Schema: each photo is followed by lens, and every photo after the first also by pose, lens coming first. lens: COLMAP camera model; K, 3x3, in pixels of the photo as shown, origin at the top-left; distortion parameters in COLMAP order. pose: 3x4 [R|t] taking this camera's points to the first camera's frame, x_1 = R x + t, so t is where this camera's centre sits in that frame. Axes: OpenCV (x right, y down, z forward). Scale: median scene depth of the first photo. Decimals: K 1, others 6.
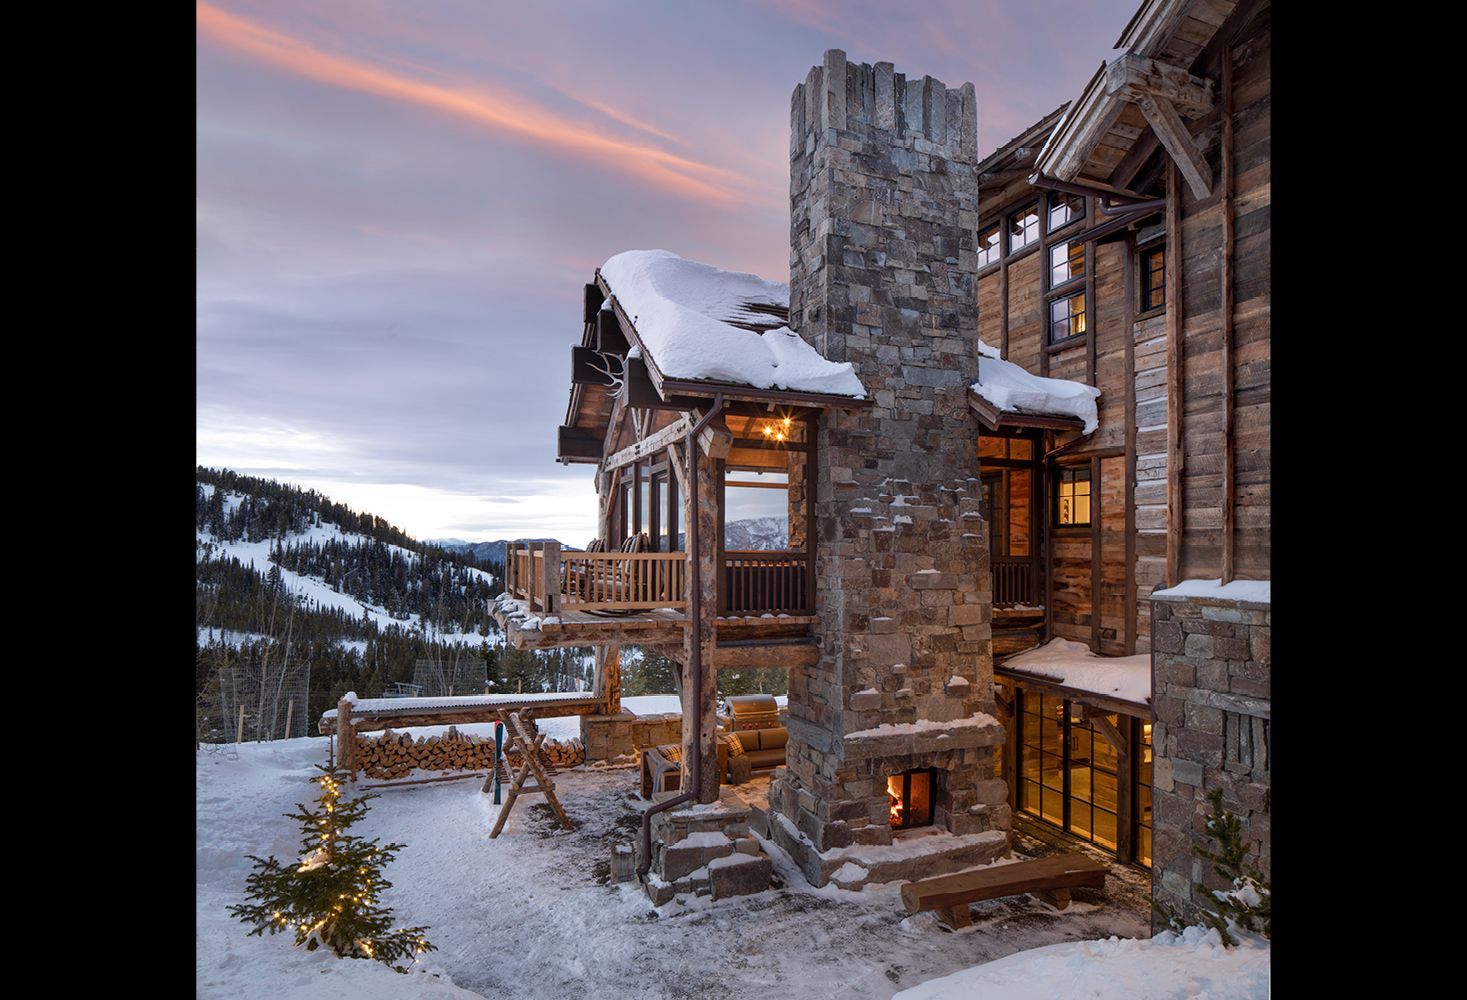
lens RADIAL K [[783.2, 0, 734.1], [0, 783.2, 533.7], [0, 0, 1]] dist [0.000146, 0.000632]
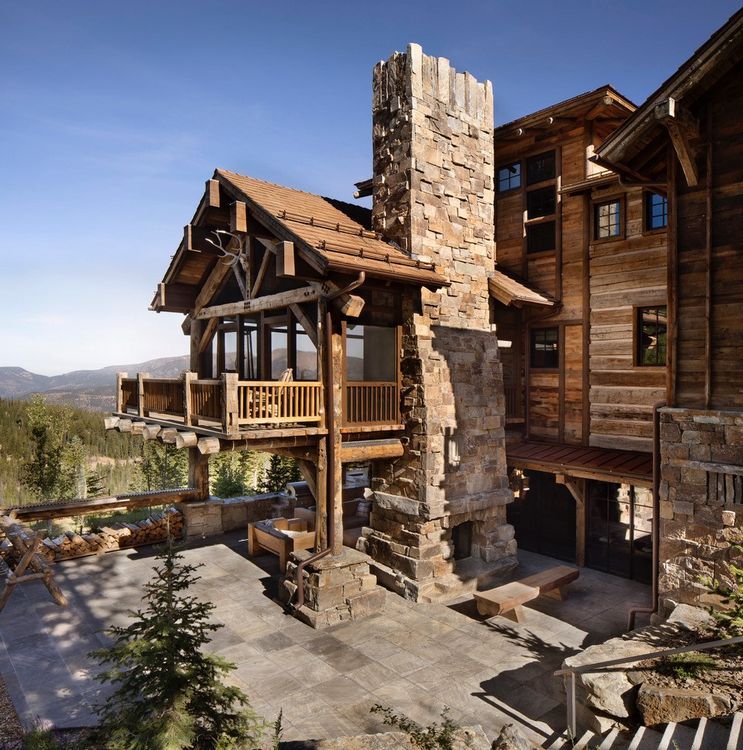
lens RADIAL K [[556.1, 0, 371.5], [0, 556.1, 375.0], [0, 0, 1]] dist [-0.002371, -0.005467]
pose [[0.949183, 0.008845, 0.314602, -0.292020], [-0.013710, 0.999818, 0.013254, -0.002816], [-0.314427, -0.016894, 0.949131, 0.016290]]
